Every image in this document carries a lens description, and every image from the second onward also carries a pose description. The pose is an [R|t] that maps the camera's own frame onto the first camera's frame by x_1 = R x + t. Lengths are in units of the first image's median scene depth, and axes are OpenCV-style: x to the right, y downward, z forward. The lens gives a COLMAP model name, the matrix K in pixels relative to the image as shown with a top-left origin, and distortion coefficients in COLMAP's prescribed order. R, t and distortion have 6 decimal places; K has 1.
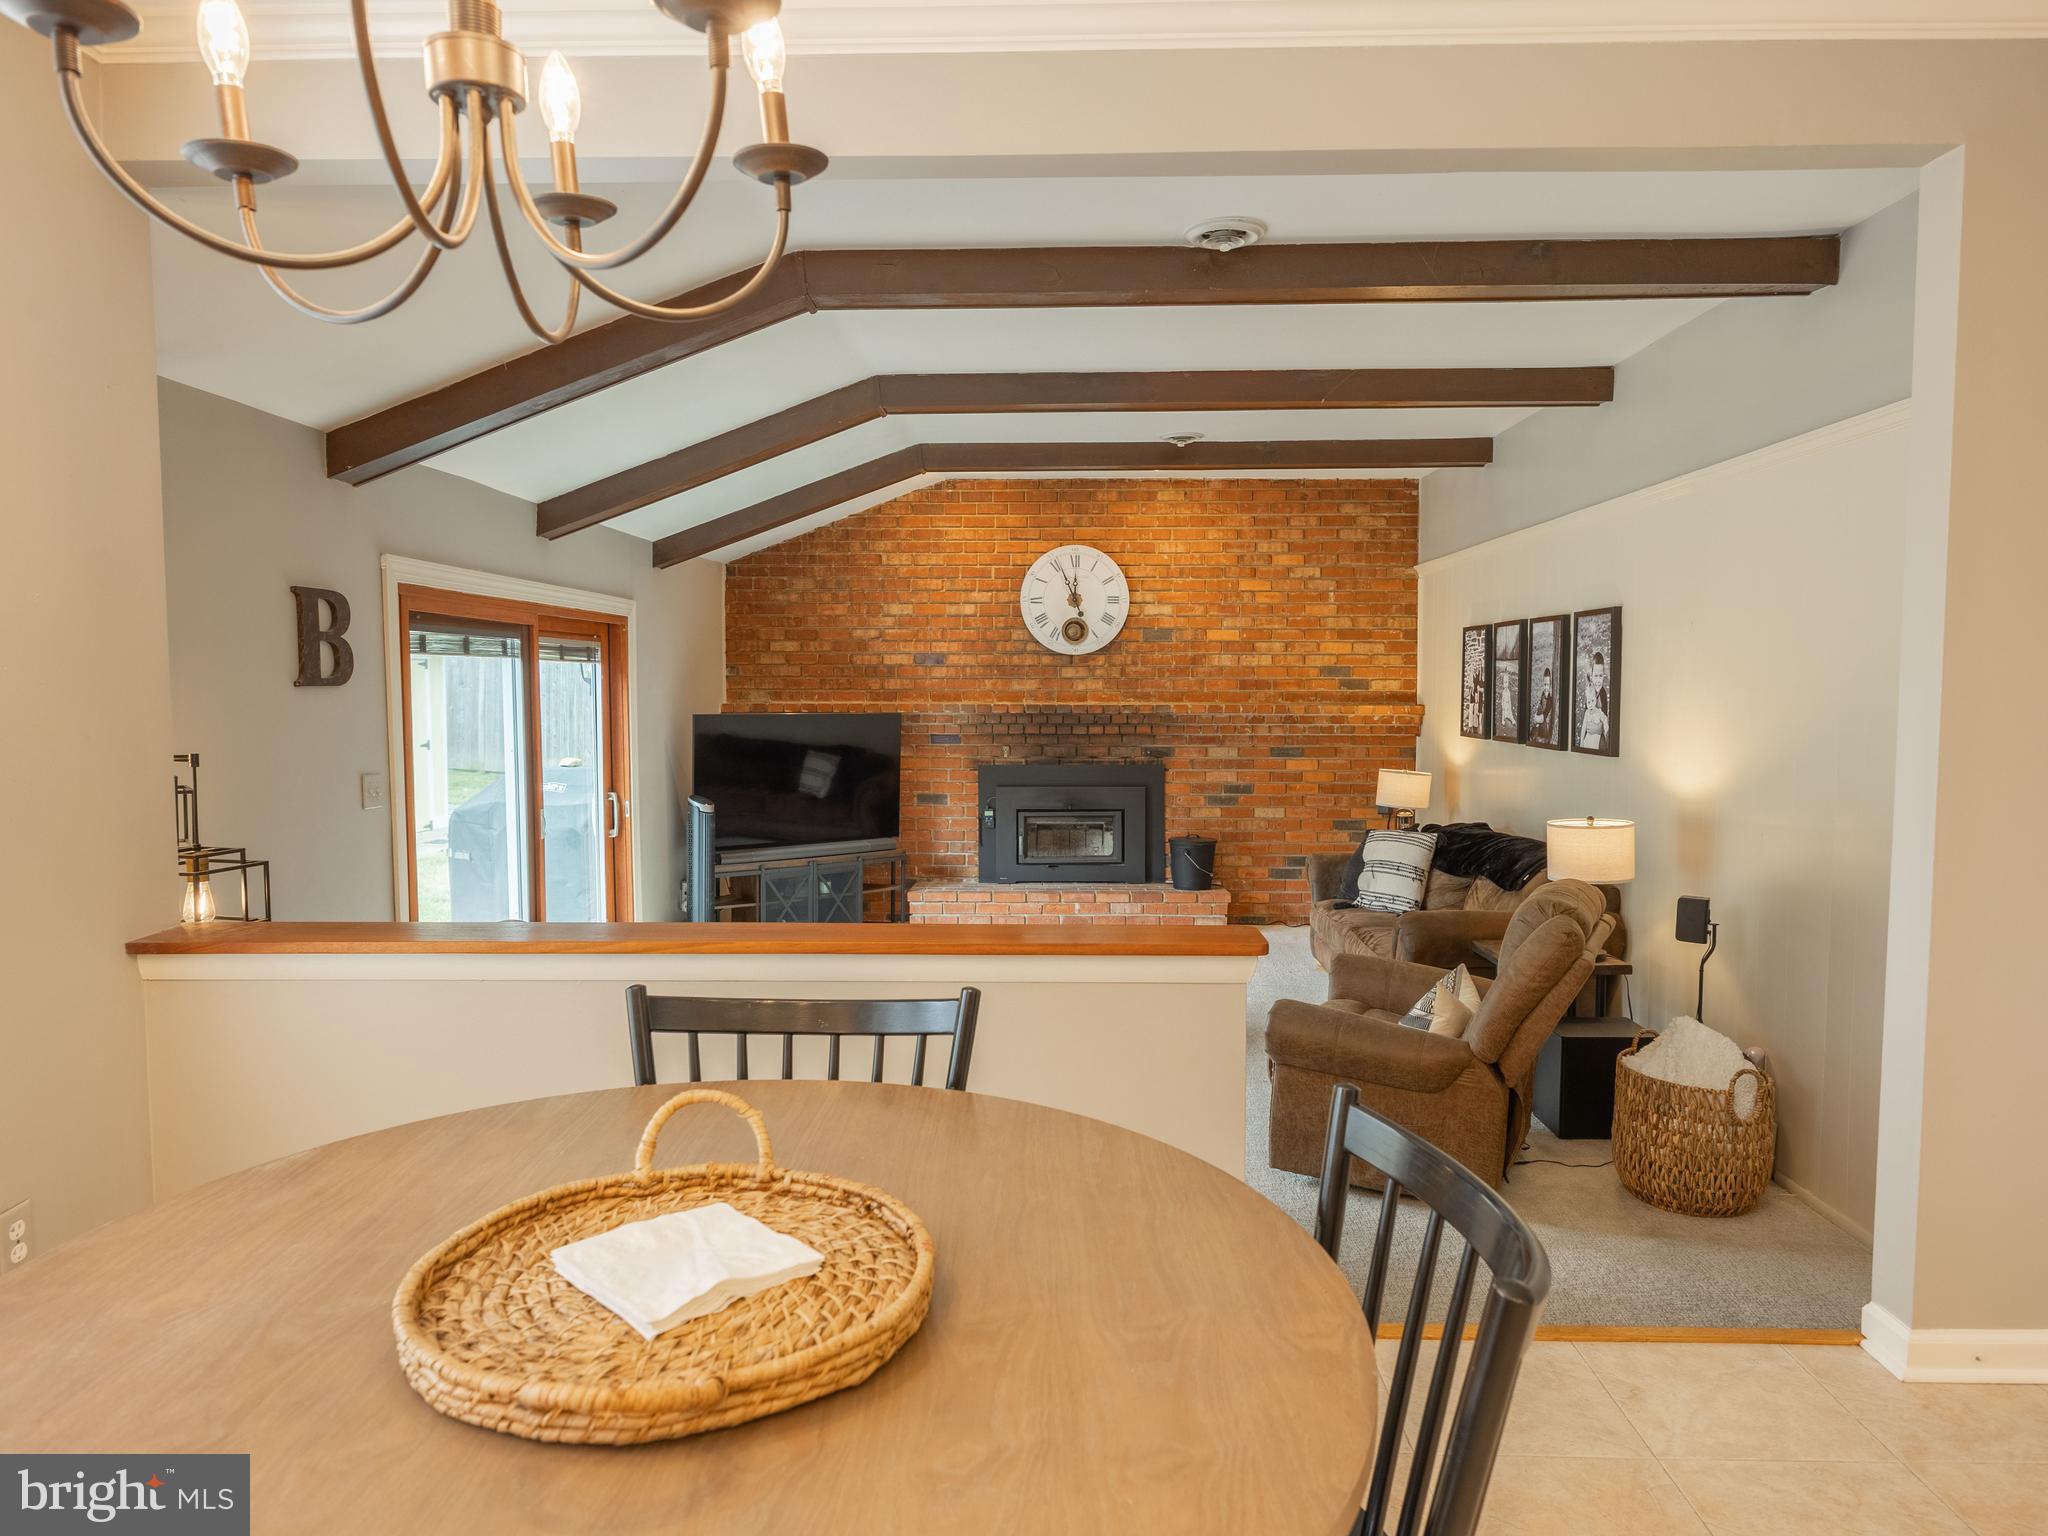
lens RADIAL K [[1287.4, 0, 1024.0], [0, 1287.4, 768.0], [0, 0, 1]] dist [-0.005265, 0.000702]
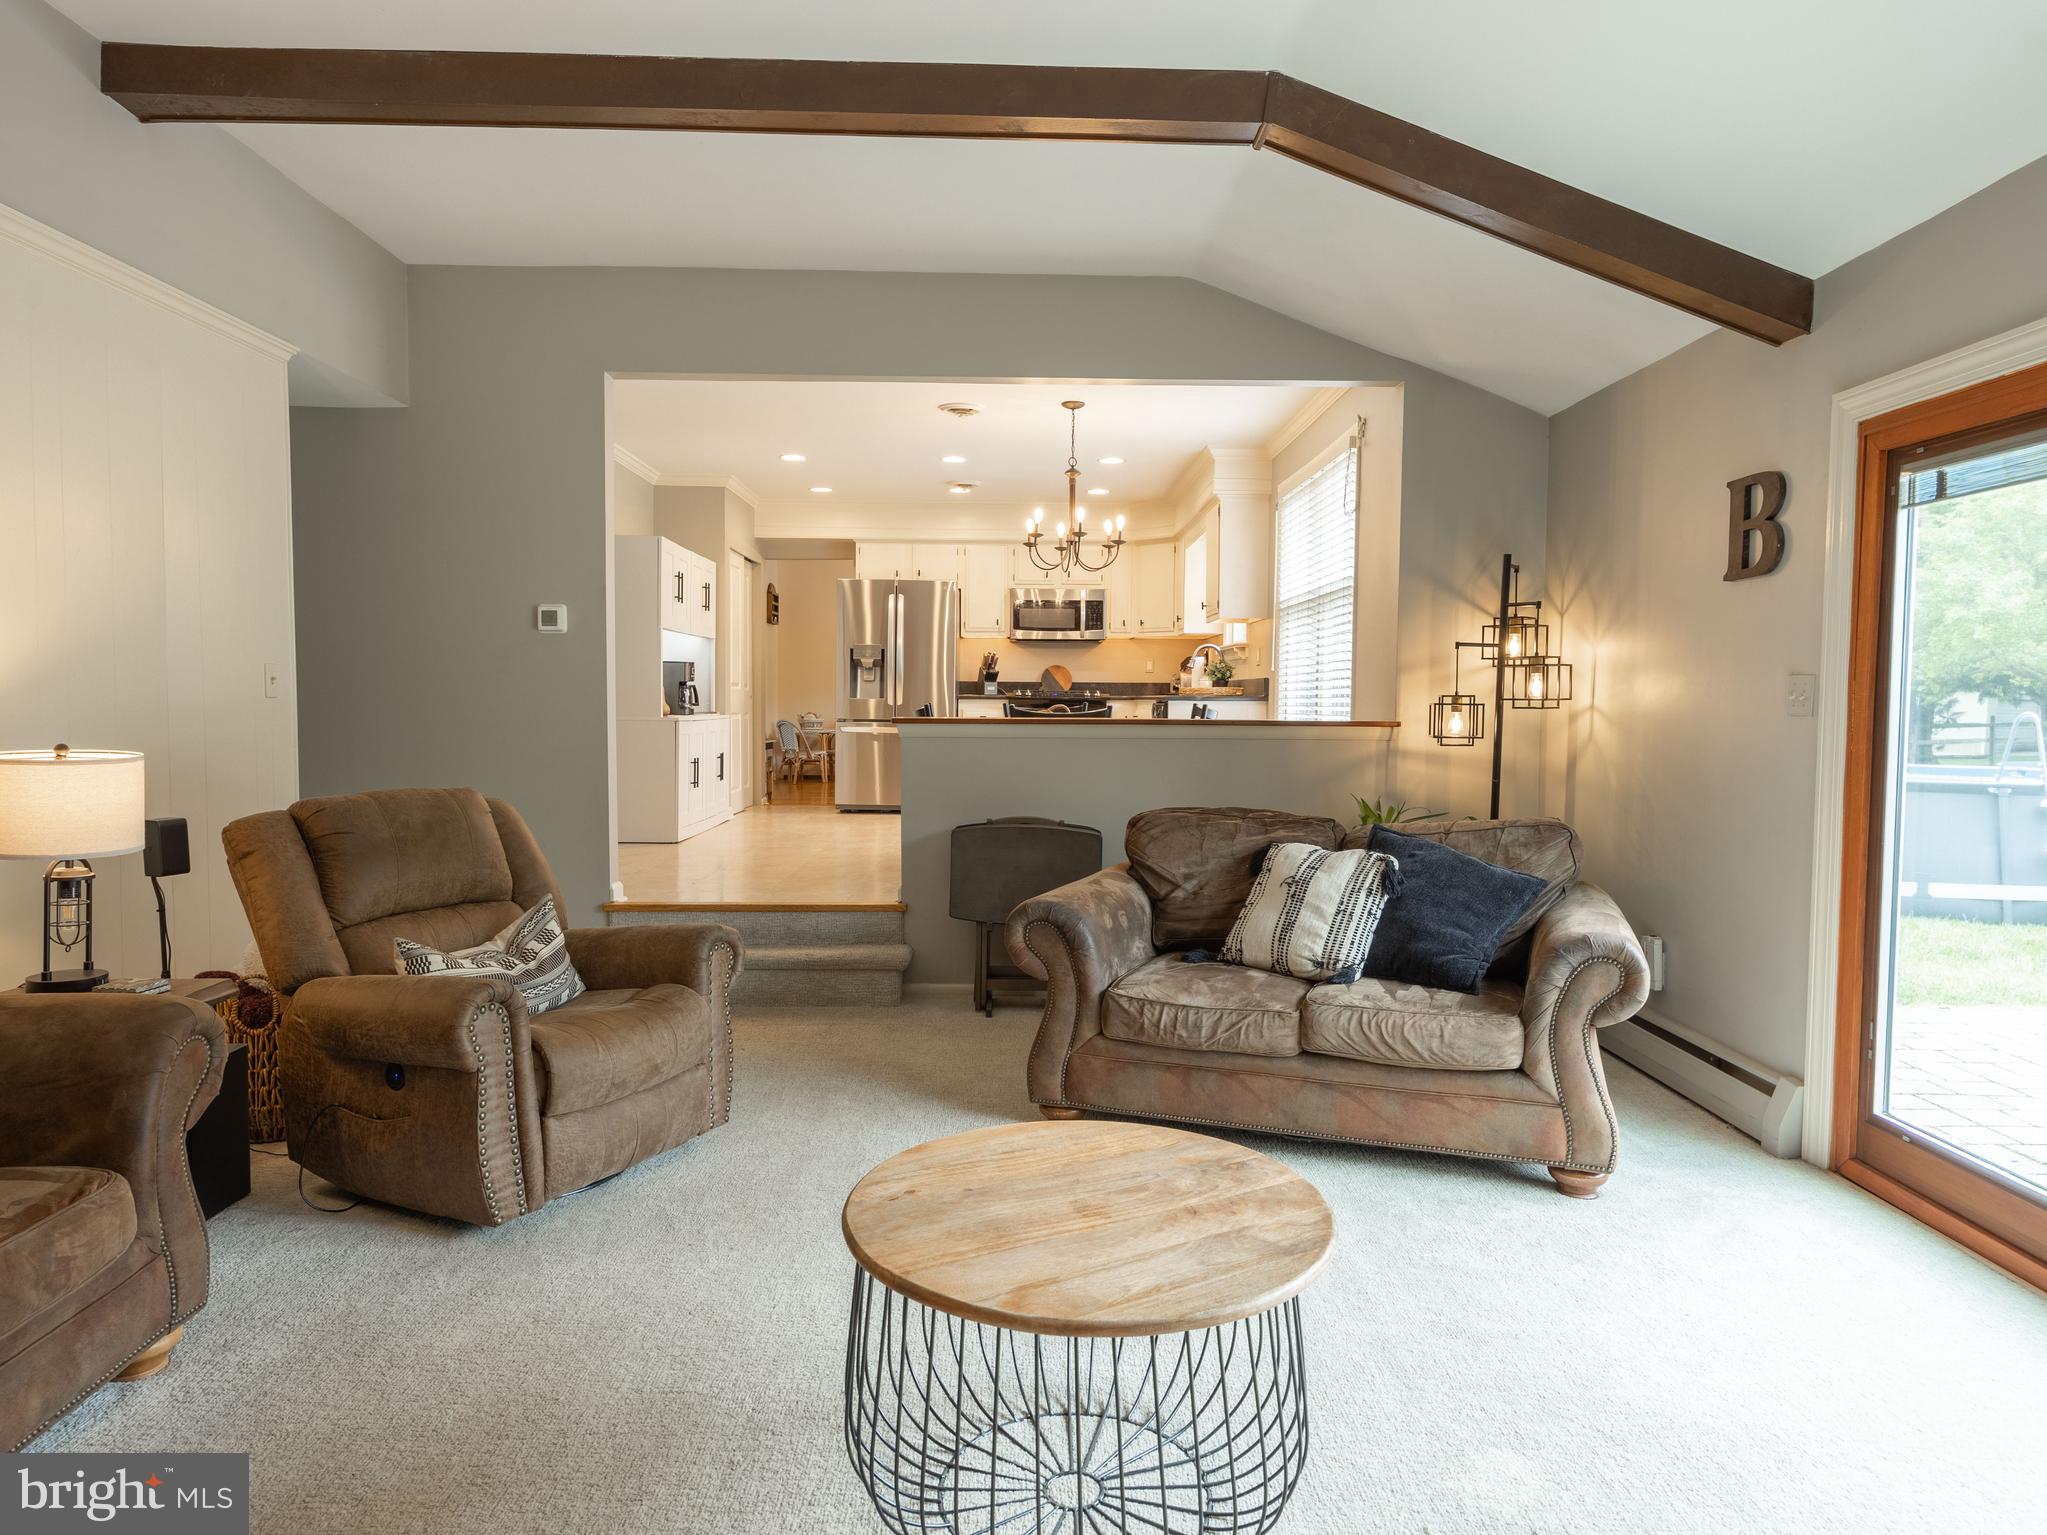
lens RADIAL K [[1286.8, 0, 1023.5], [0, 1286.8, 767.5], [0, 0, 1]] dist [-0.005265, 0.000702]
pose [[-0.998931, -0.004370, -0.046012, 0.017516], [-0.009820, 0.992858, 0.118901, -0.014248], [0.045164, 0.119226, -0.991839, 0.904374]]
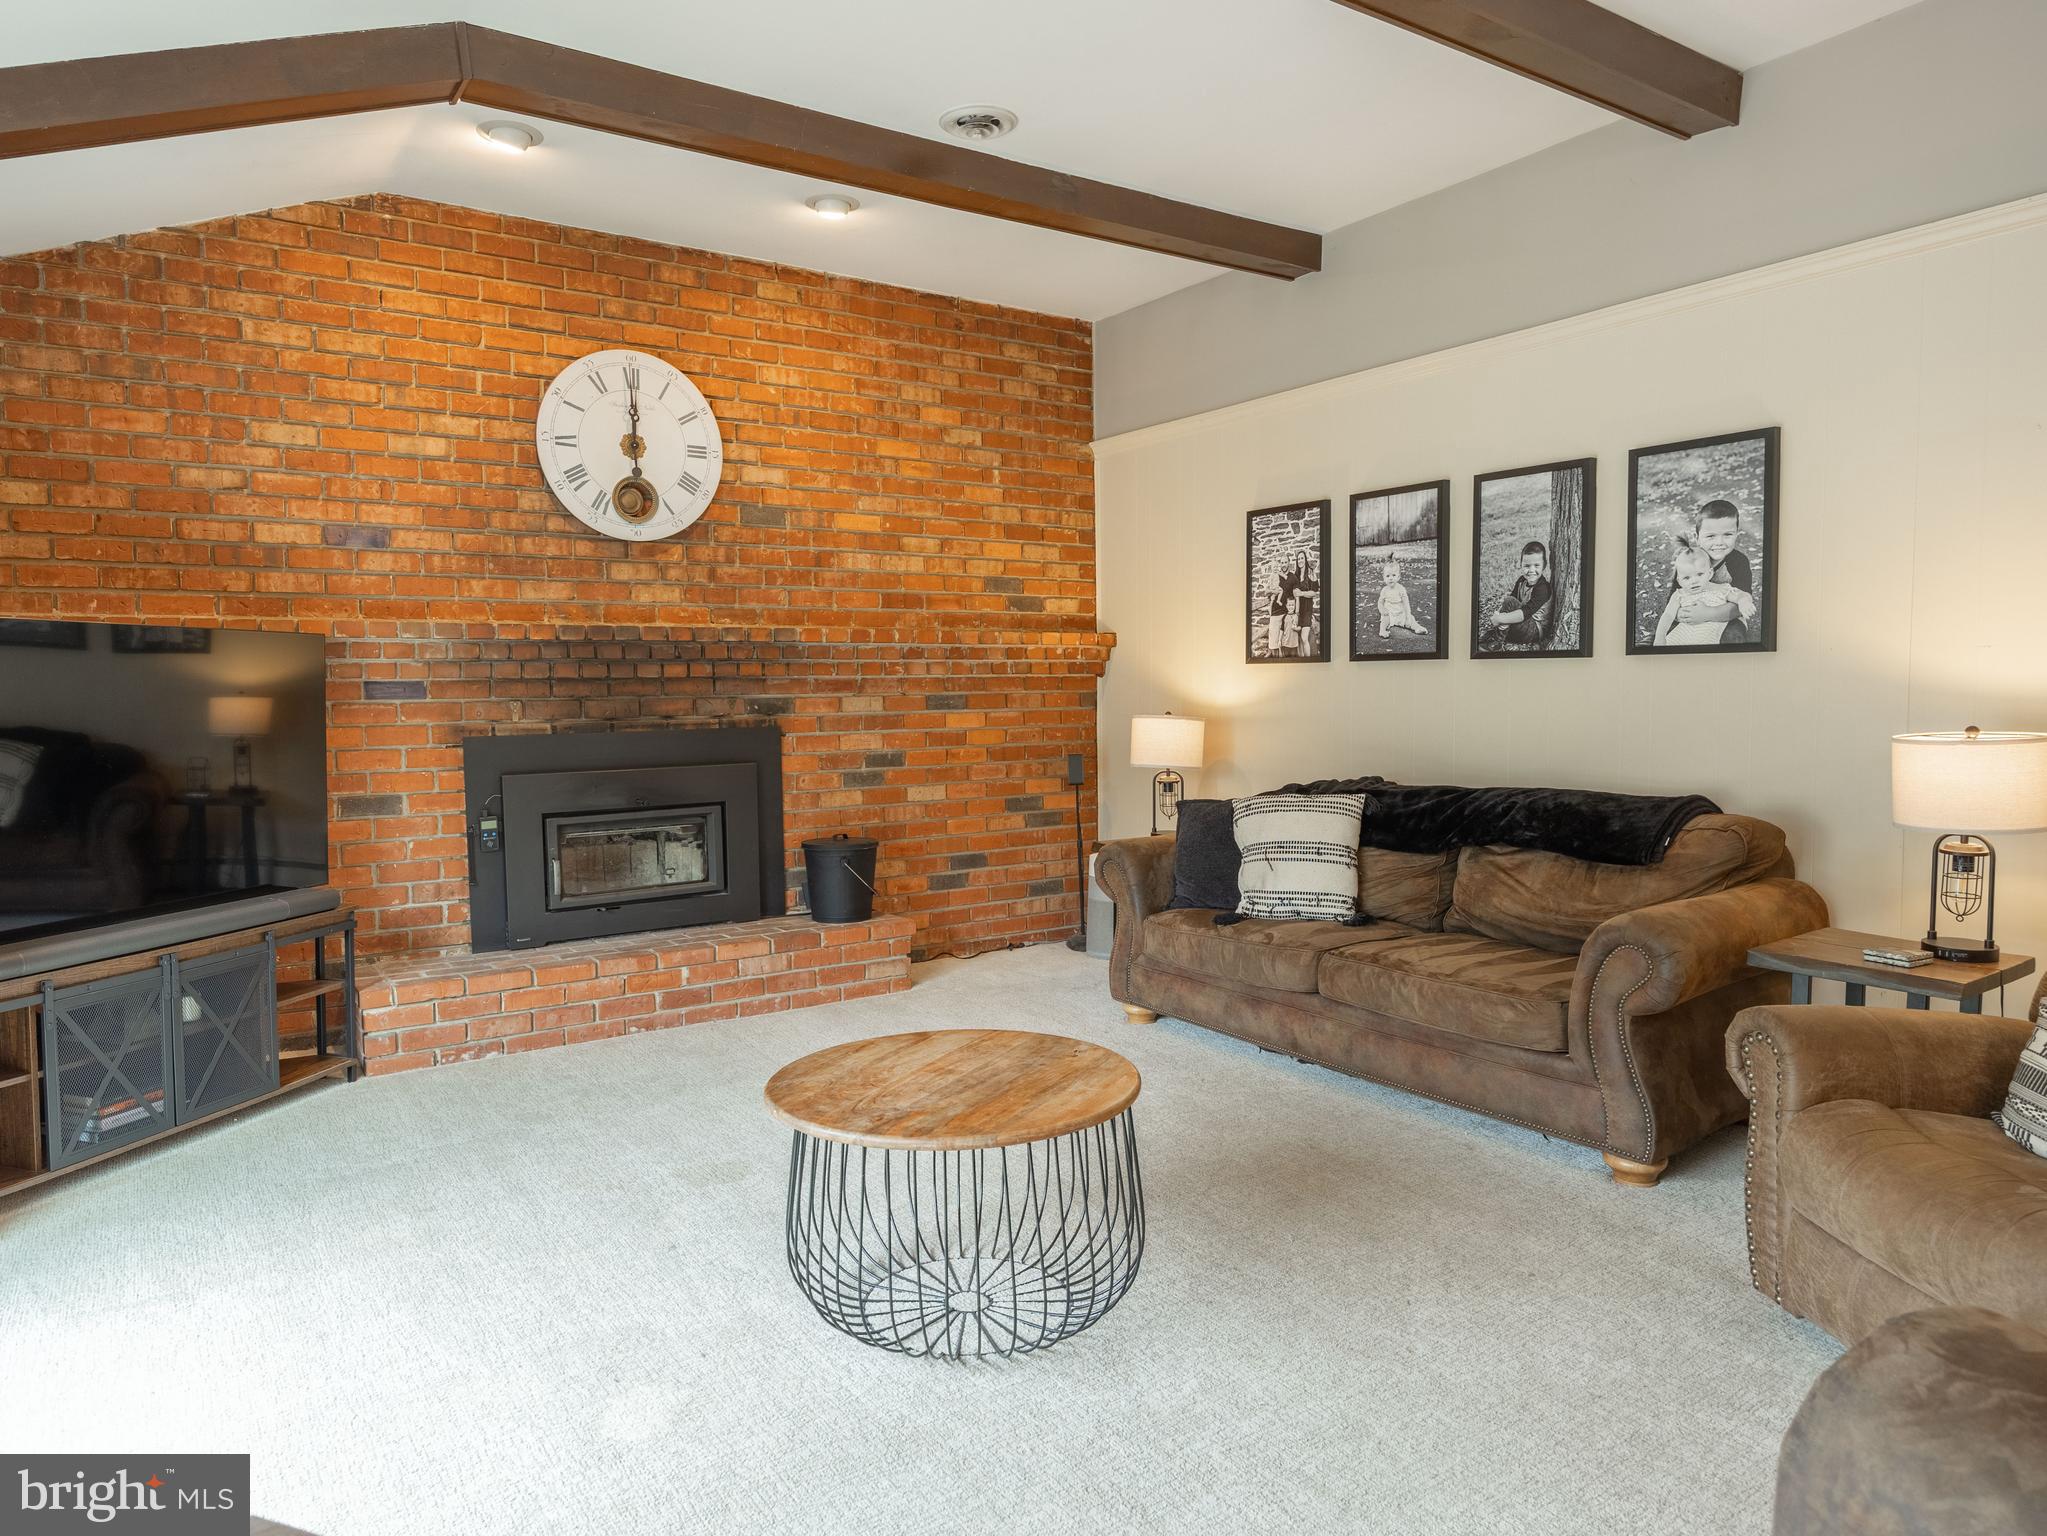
lens RADIAL K [[1309.6, 0, 993.8], [0, 1309.6, 765.4], [0, 0, 1]] dist [-0.000540, 0.000055]
pose [[0.814265, -0.045756, 0.578687, -0.175918], [0.049521, 0.998730, 0.009288, 0.015664], [-0.578377, 0.021094, 0.815496, 0.426842]]
